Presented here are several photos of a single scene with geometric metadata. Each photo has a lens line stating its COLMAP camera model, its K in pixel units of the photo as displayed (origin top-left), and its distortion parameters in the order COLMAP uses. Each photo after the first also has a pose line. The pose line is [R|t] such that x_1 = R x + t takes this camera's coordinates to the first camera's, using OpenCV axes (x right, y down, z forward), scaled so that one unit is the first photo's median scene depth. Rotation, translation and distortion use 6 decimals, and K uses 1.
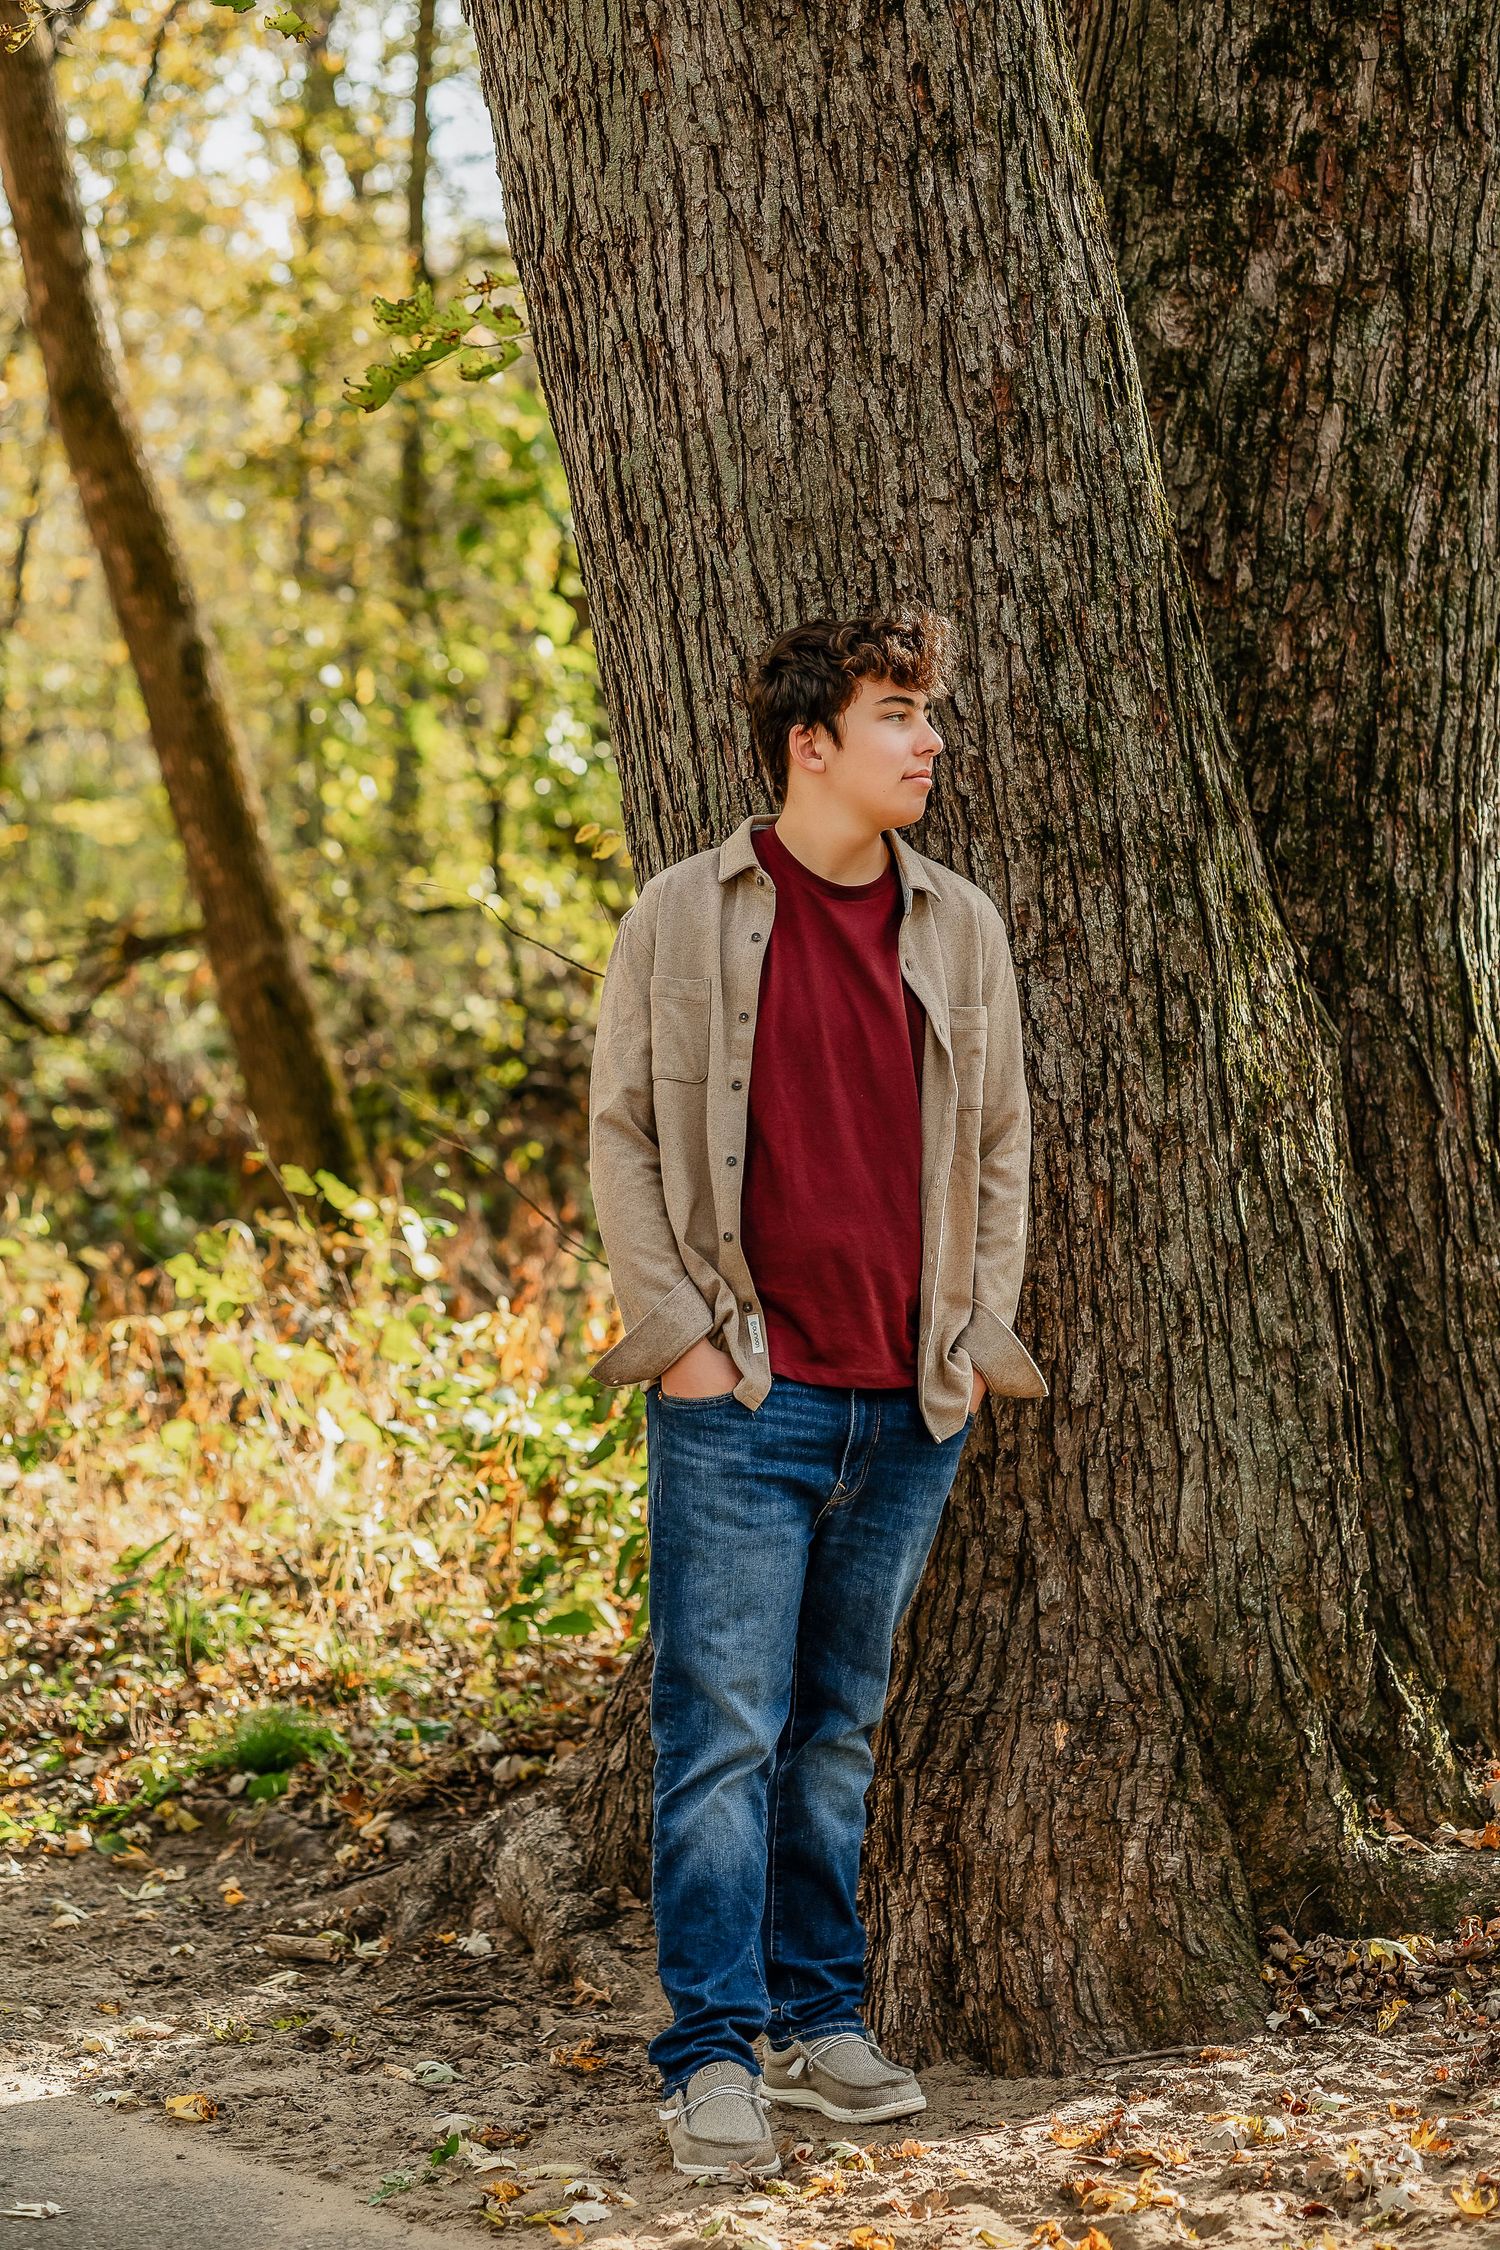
lens RADIAL K [[5662.3, 0, 969.0], [0, 5662.3, 1219.2], [0, 0, 1]] dist [0.958589, -0.731053]
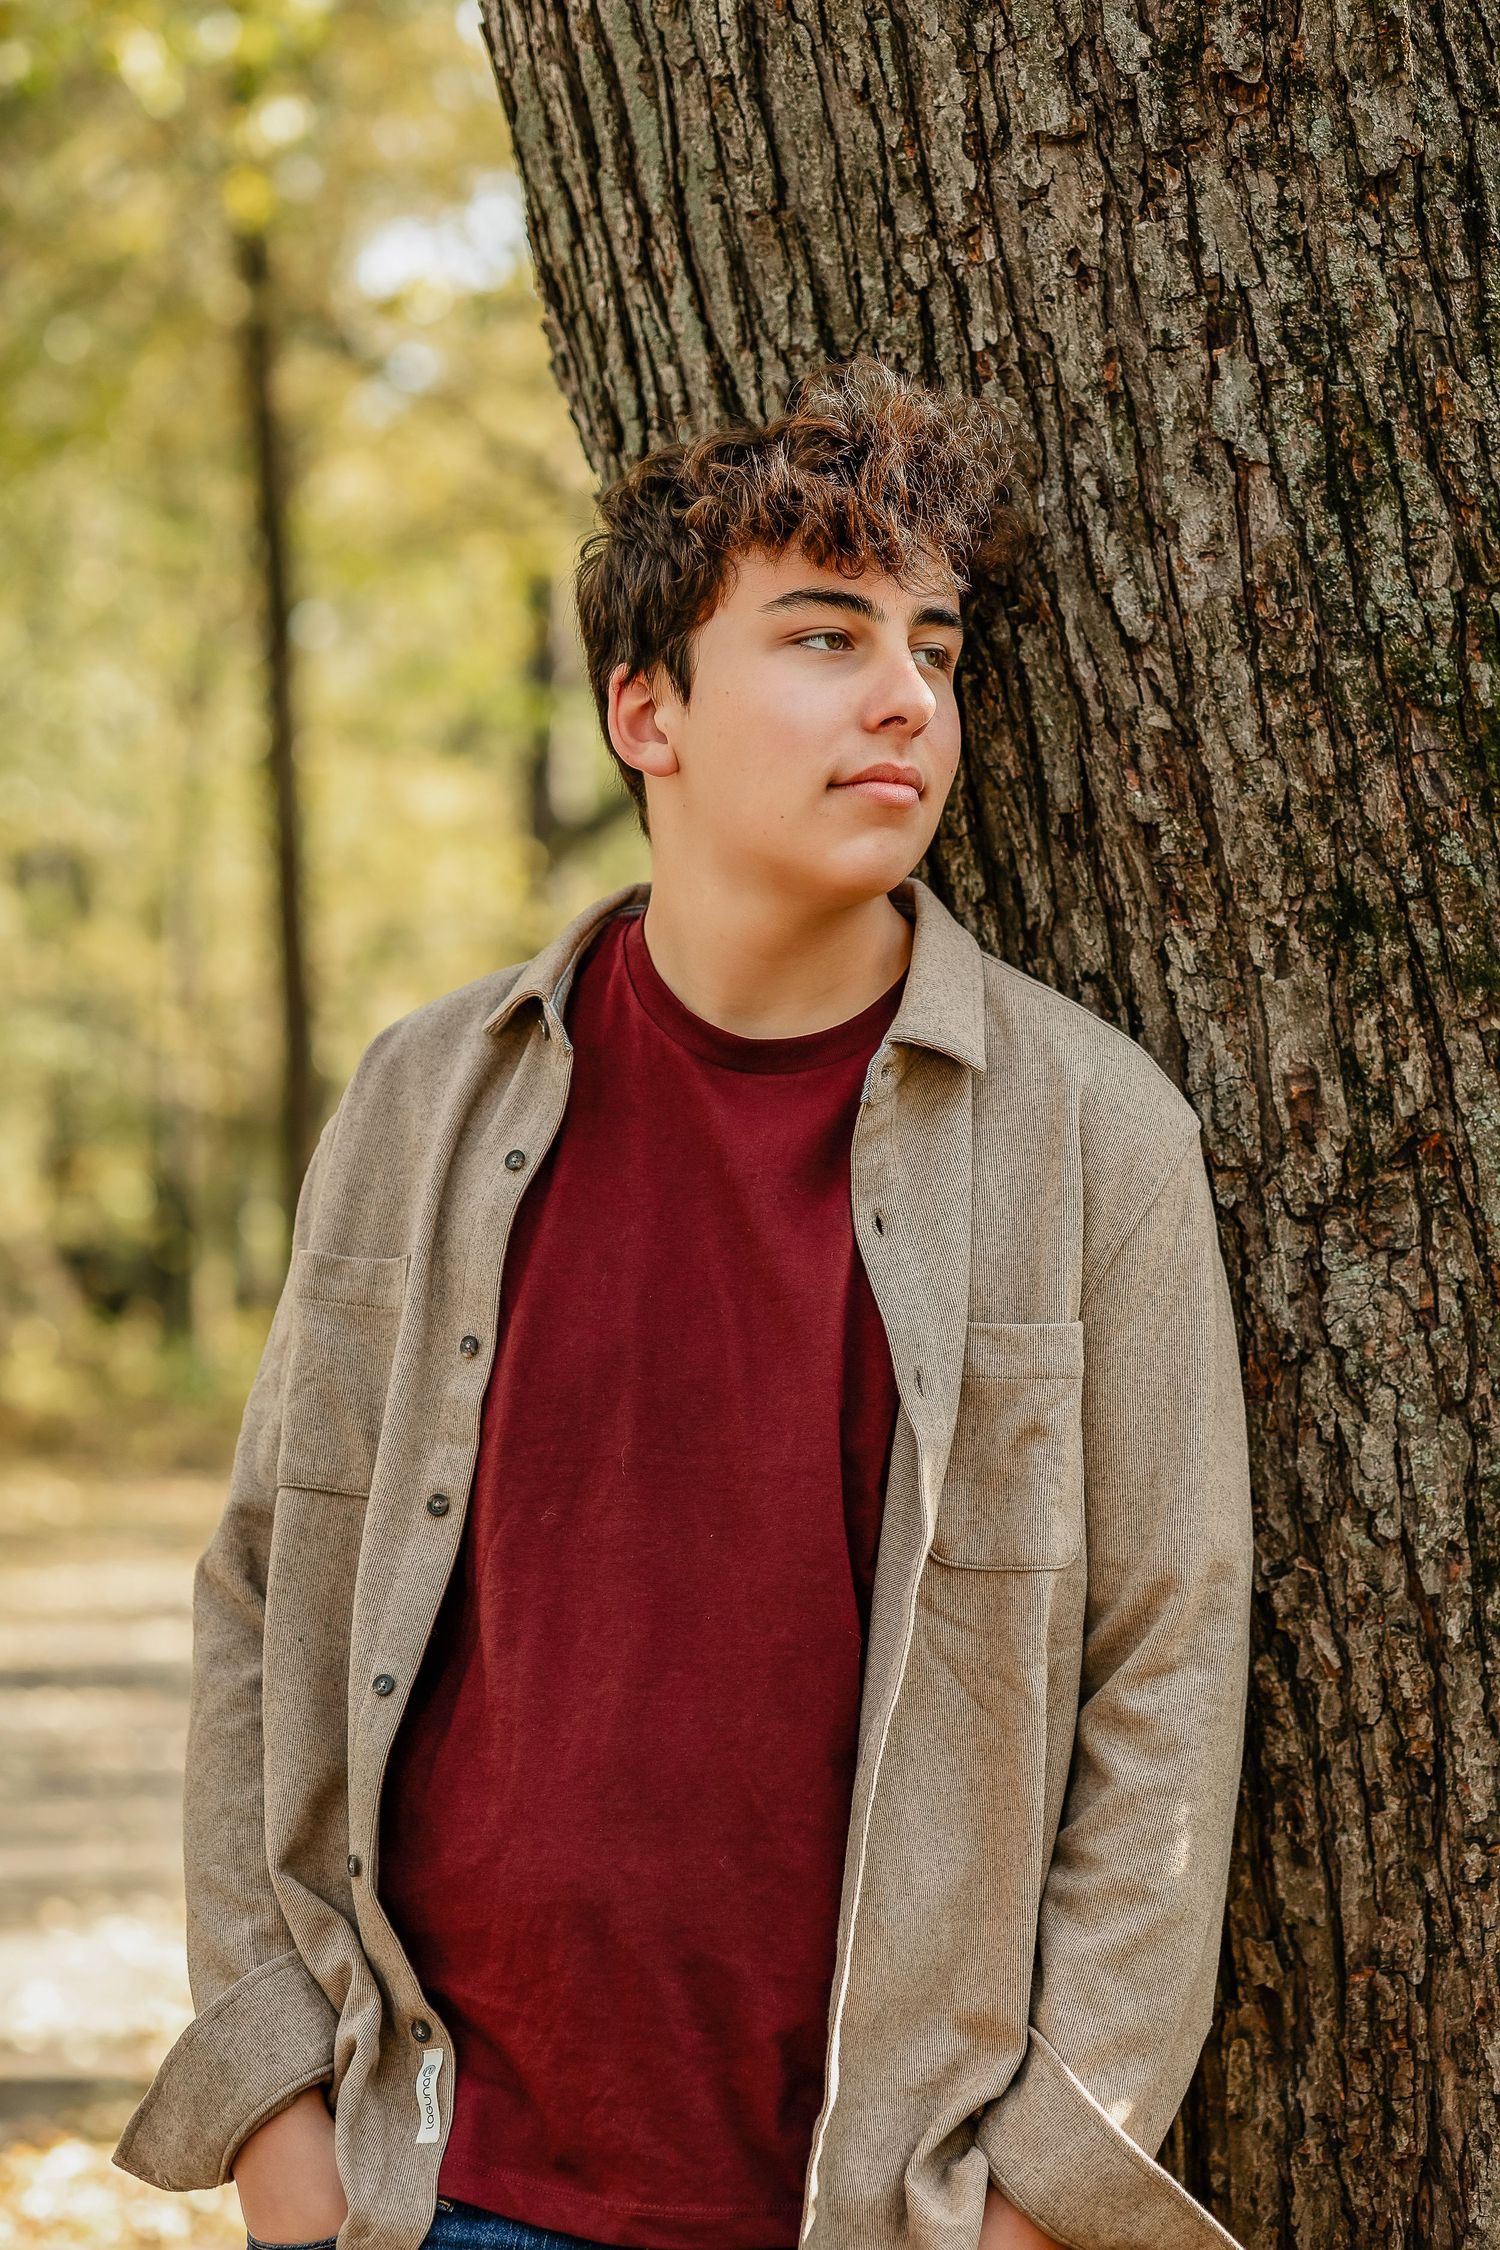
lens RADIAL K [[5810.5, 0, 752.6], [0, 5810.5, 1335.5], [0, 0, 1]] dist [0.163631, -0.080267]
pose [[0.868279, 0.012229, -0.495925, 0.189319], [-0.020655, 0.999720, -0.011510, -0.030422], [0.495645, 0.020237, 0.868289, 0.606240]]
